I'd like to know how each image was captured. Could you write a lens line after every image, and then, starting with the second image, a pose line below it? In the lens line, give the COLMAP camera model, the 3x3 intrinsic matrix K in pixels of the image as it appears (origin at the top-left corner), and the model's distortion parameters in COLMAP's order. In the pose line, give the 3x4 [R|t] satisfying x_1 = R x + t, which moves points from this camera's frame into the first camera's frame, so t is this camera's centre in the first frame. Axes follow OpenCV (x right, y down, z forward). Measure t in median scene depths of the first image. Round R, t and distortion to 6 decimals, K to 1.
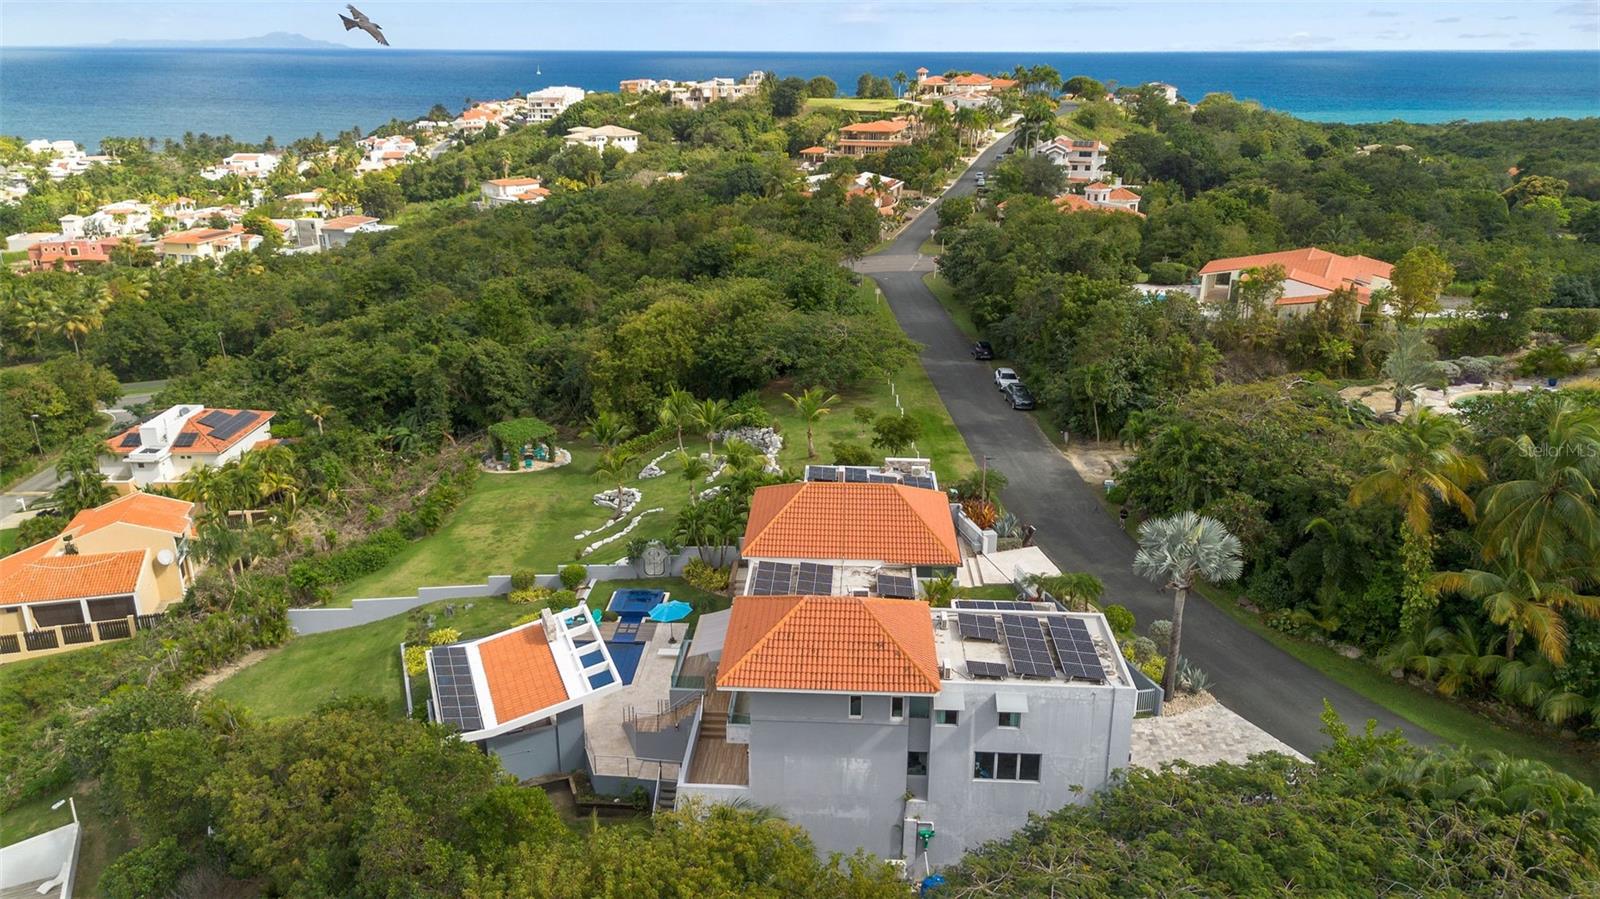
lens RADIAL K [[1111.3, 0, 800.0], [0, 1111.3, 449.5], [0, 0, 1]] dist [0.000546, -0.002508]
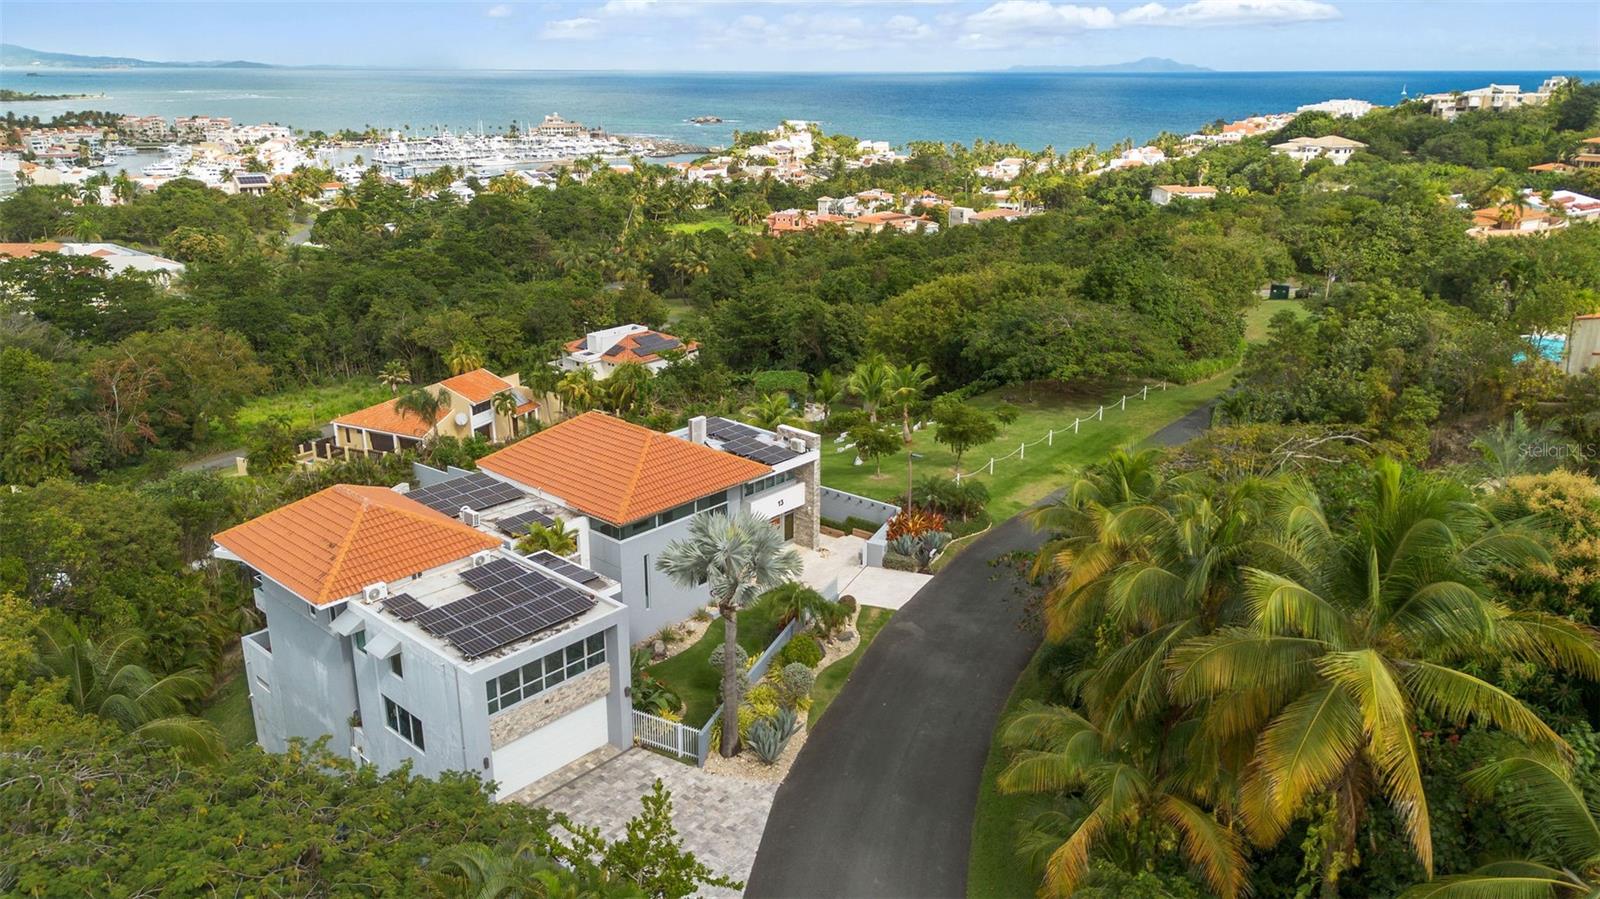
lens RADIAL K [[1103.2, 0, 800.0], [0, 1103.2, 449.5], [0, 0, 1]] dist [0.002254, -0.001542]
pose [[0.760895, 0.199687, -0.617384, 0.107695], [-0.209638, 0.976096, 0.057341, -0.004607], [0.614077, 0.085797, 0.784569, 0.057057]]
